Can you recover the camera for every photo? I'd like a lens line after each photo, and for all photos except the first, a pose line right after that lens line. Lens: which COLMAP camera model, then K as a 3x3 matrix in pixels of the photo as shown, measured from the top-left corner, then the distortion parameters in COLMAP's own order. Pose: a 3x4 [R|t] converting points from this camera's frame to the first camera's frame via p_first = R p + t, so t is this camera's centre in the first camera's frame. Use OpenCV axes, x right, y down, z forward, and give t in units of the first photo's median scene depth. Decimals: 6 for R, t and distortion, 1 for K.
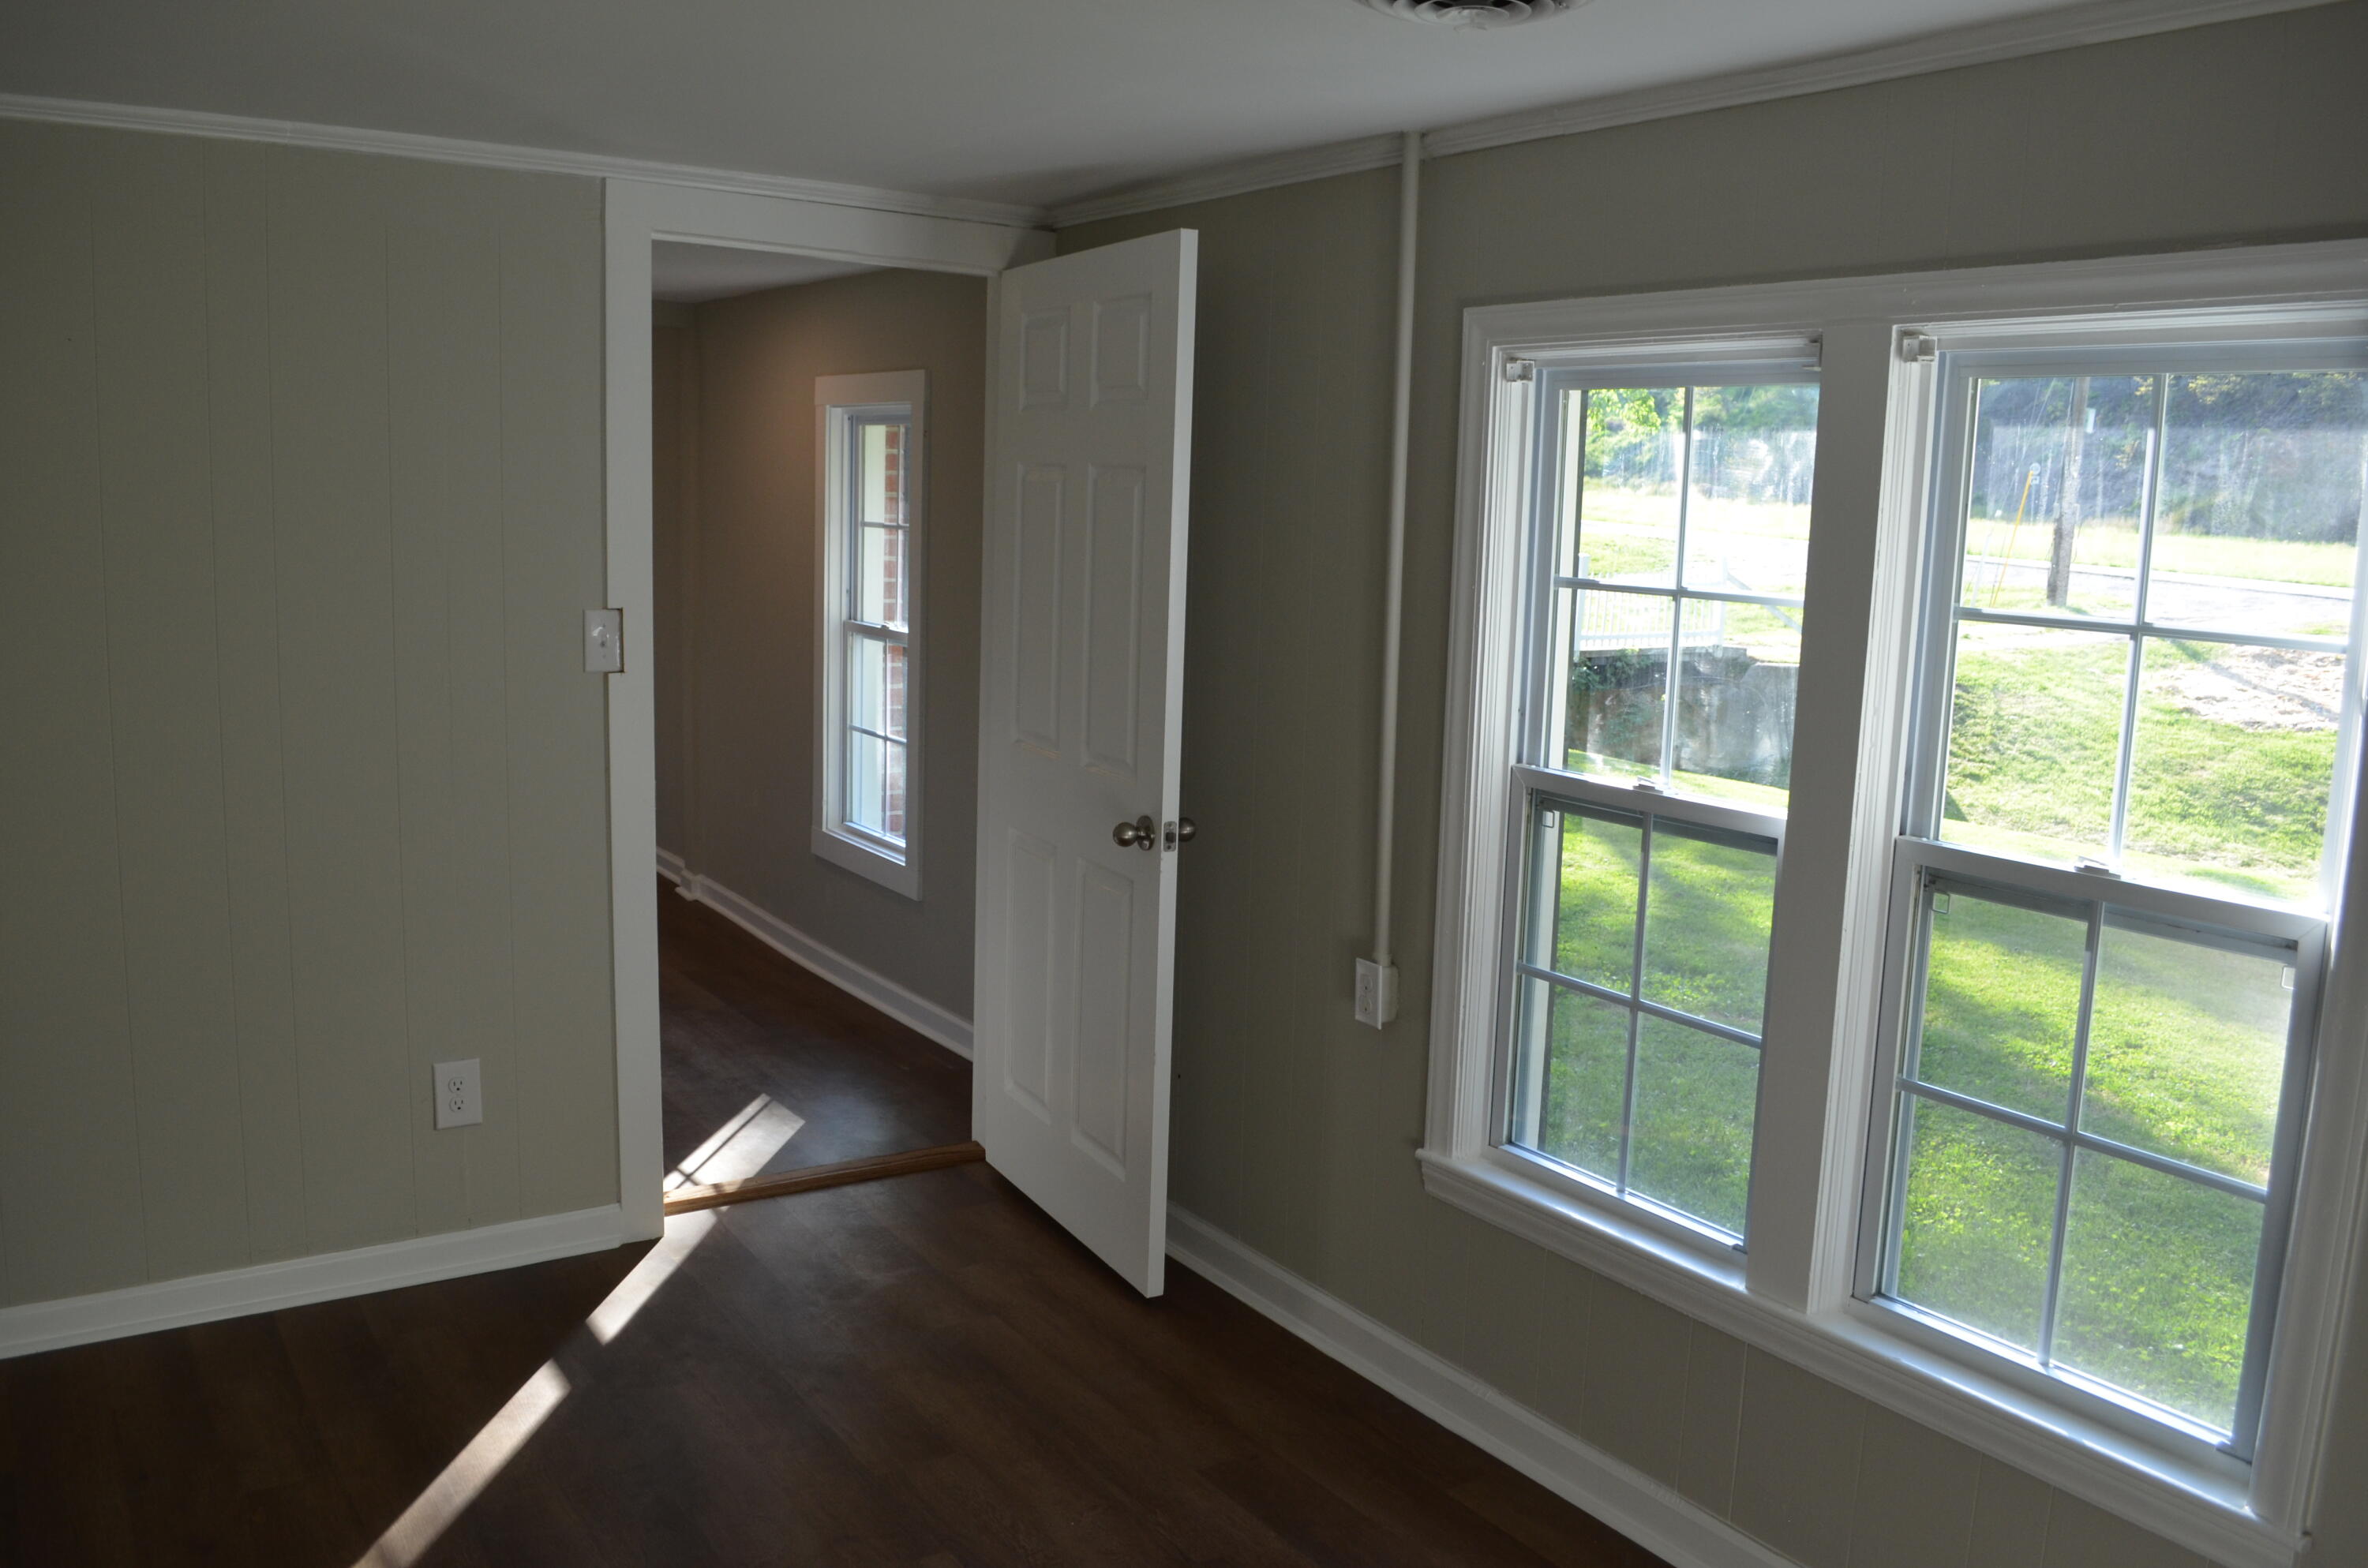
lens RADIAL K [[1868.4, 0, 1184.0], [0, 1868.4, 784.0], [0, 0, 1]] dist [-0.078180, 0.003578]
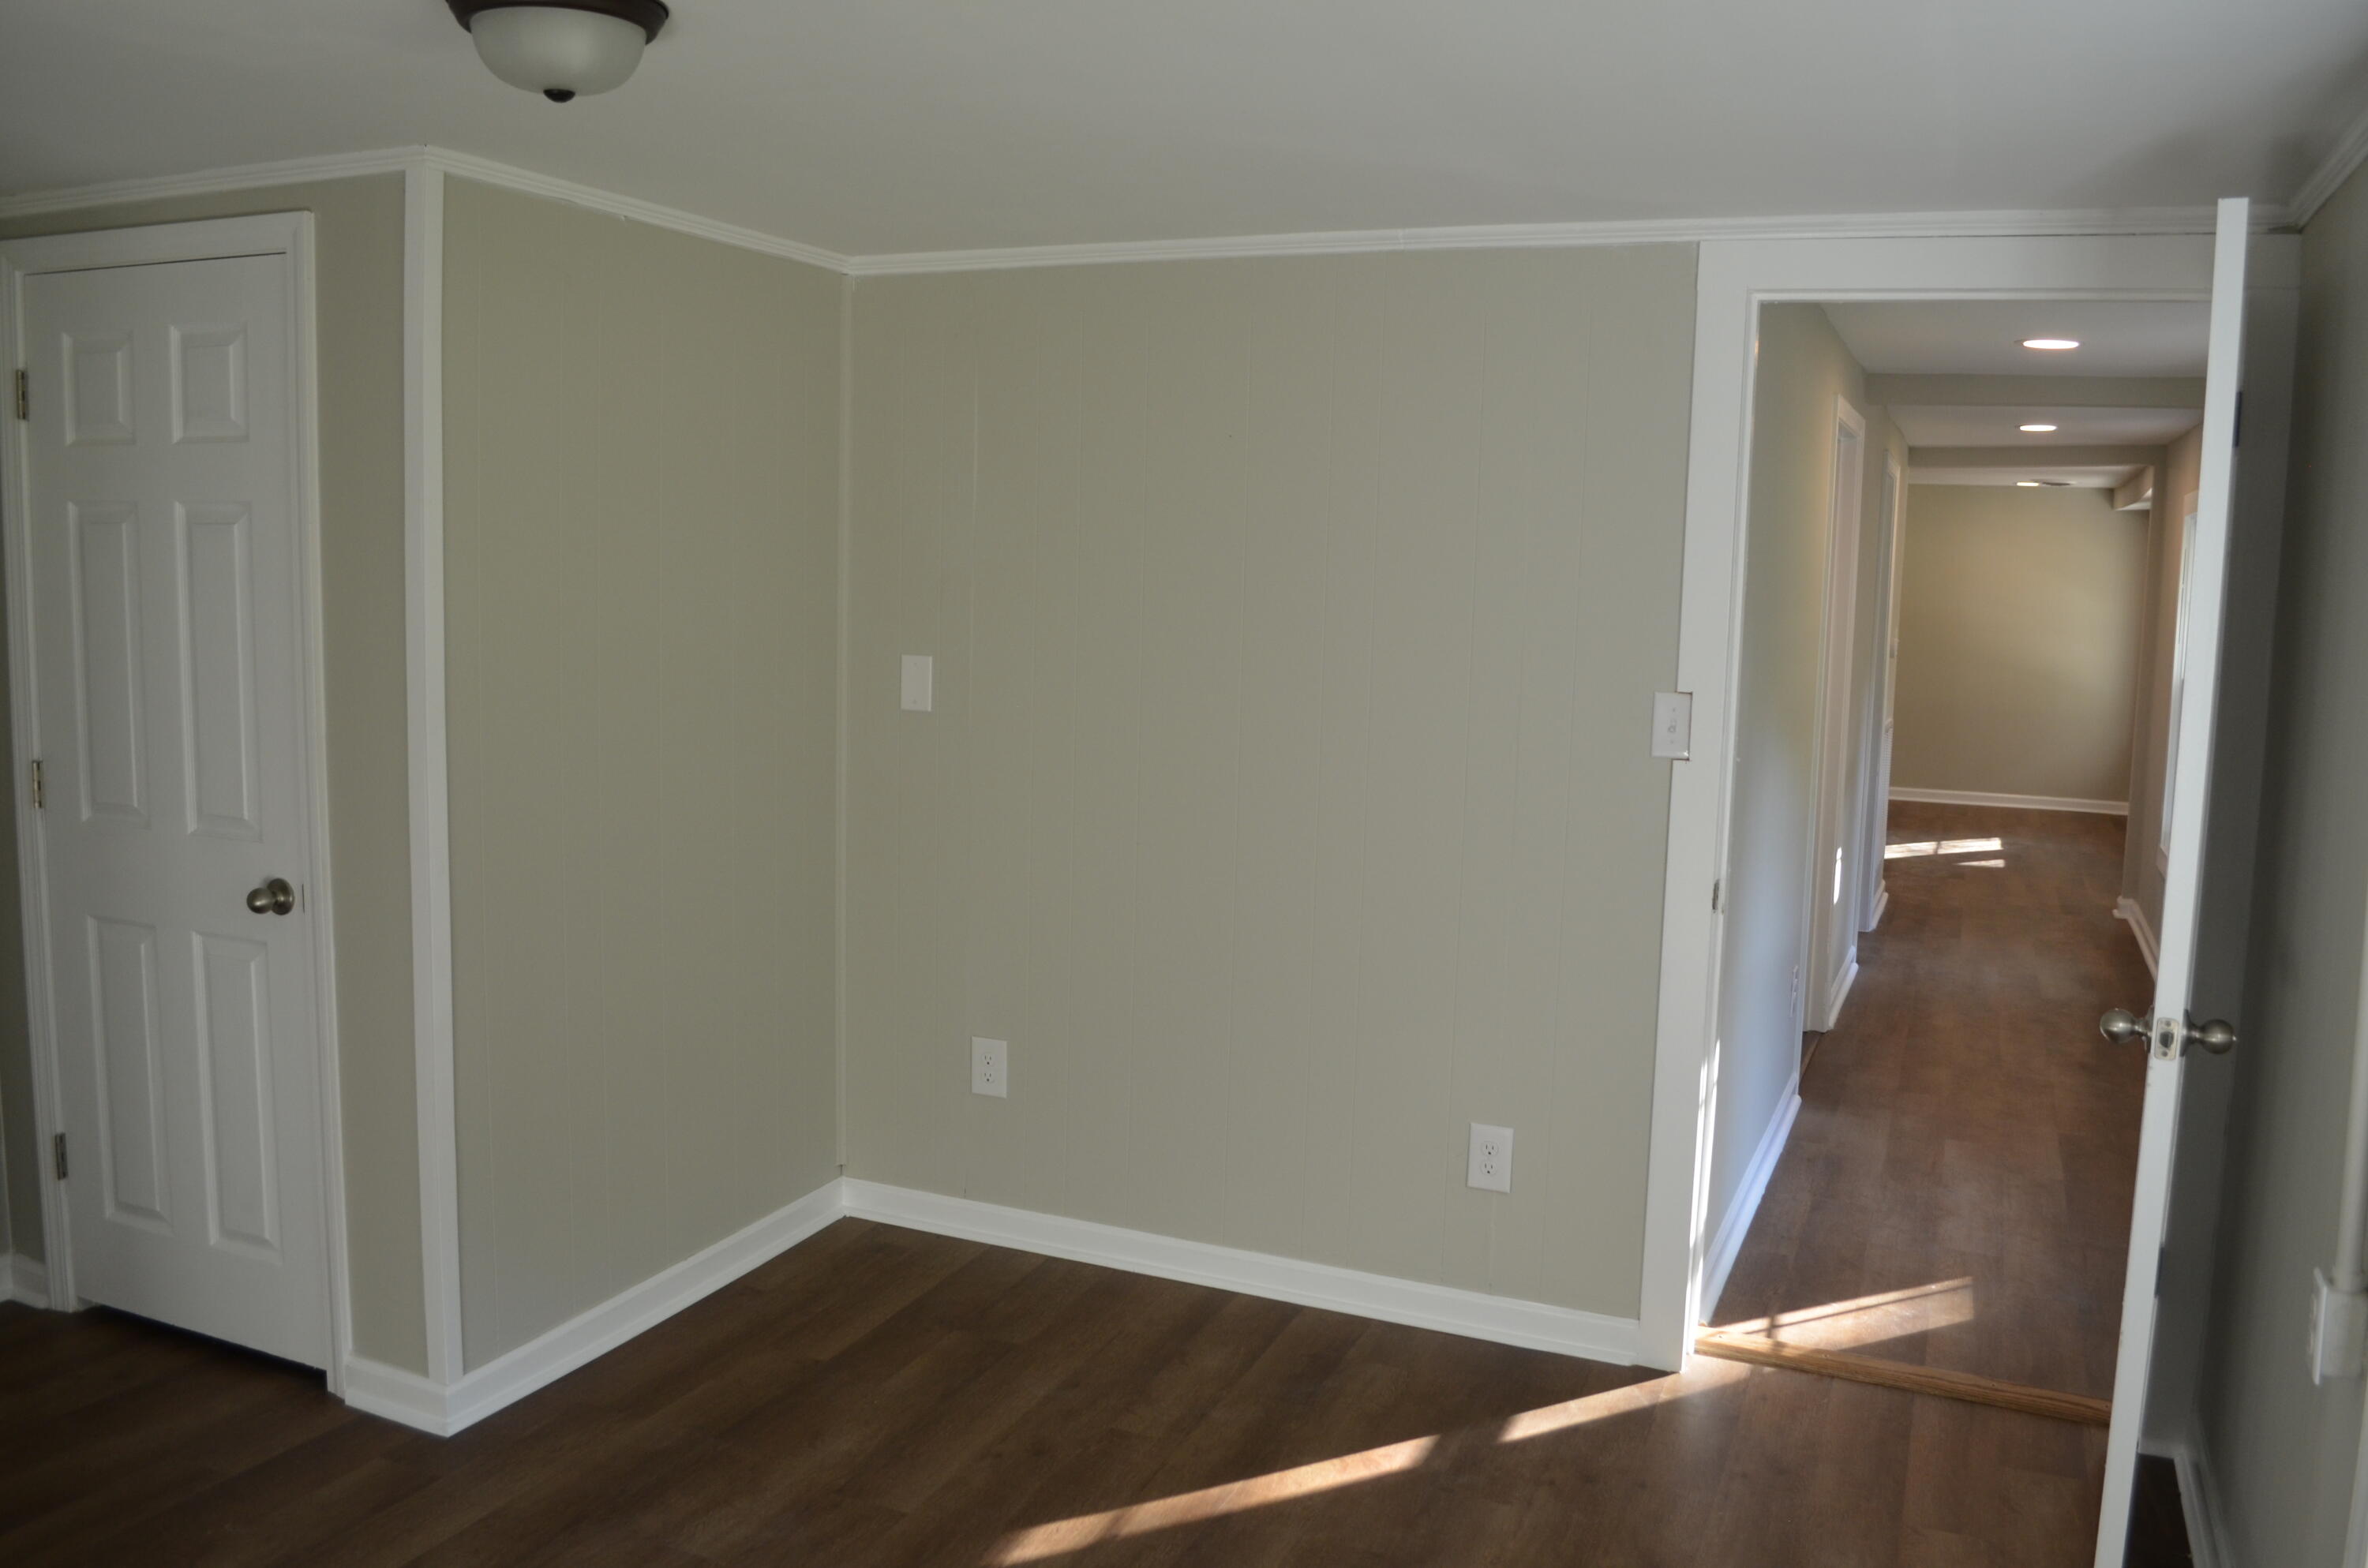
lens RADIAL K [[1868.4, 0, 1184.0], [0, 1868.4, 784.0], [0, 0, 1]] dist [-0.078180, 0.003578]
pose [[0.541111, 0.083113, -0.836834, 0.331366], [-0.139388, 0.990204, 0.008215, -0.019341], [0.829319, 0.112199, 0.547395, 0.259578]]
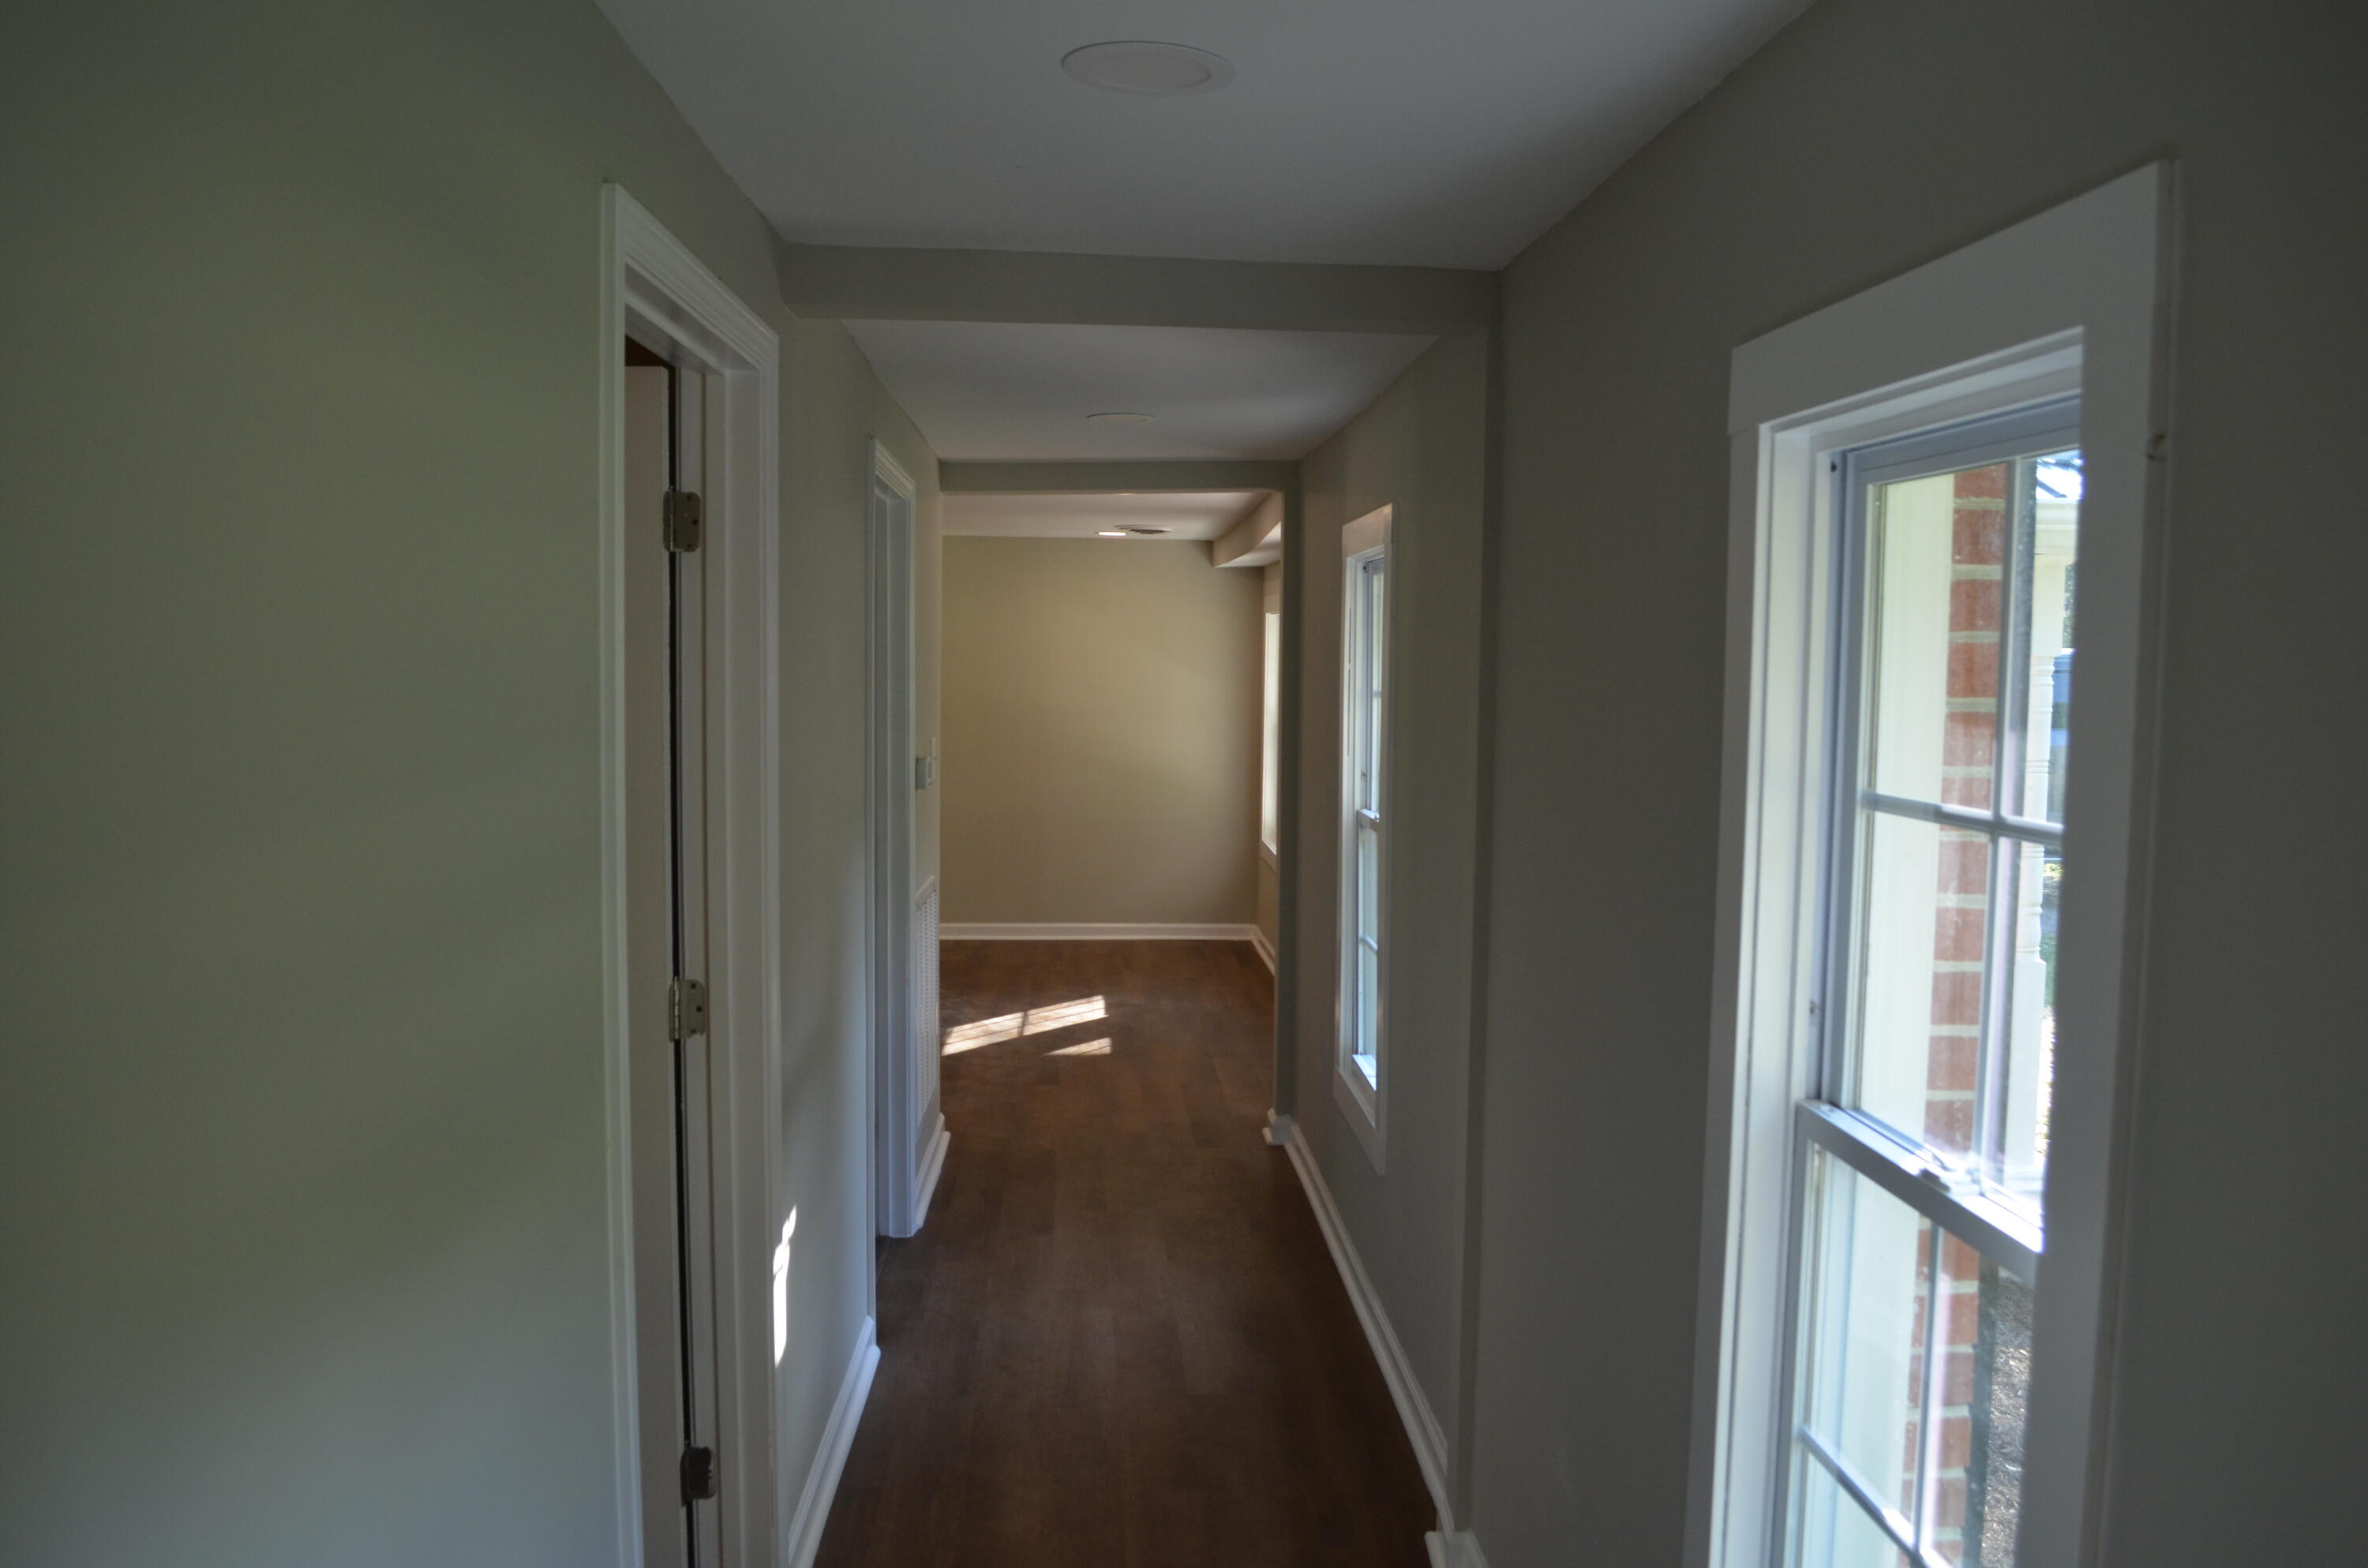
lens RADIAL K [[1868.4, 0, 1184.0], [0, 1868.4, 784.0], [0, 0, 1]] dist [-0.078180, 0.003578]
pose [[0.860151, 0.017042, -0.509755, -0.172676], [-0.067940, 0.994364, -0.081397, -0.166125], [0.505495, 0.104646, 0.856460, 1.028331]]
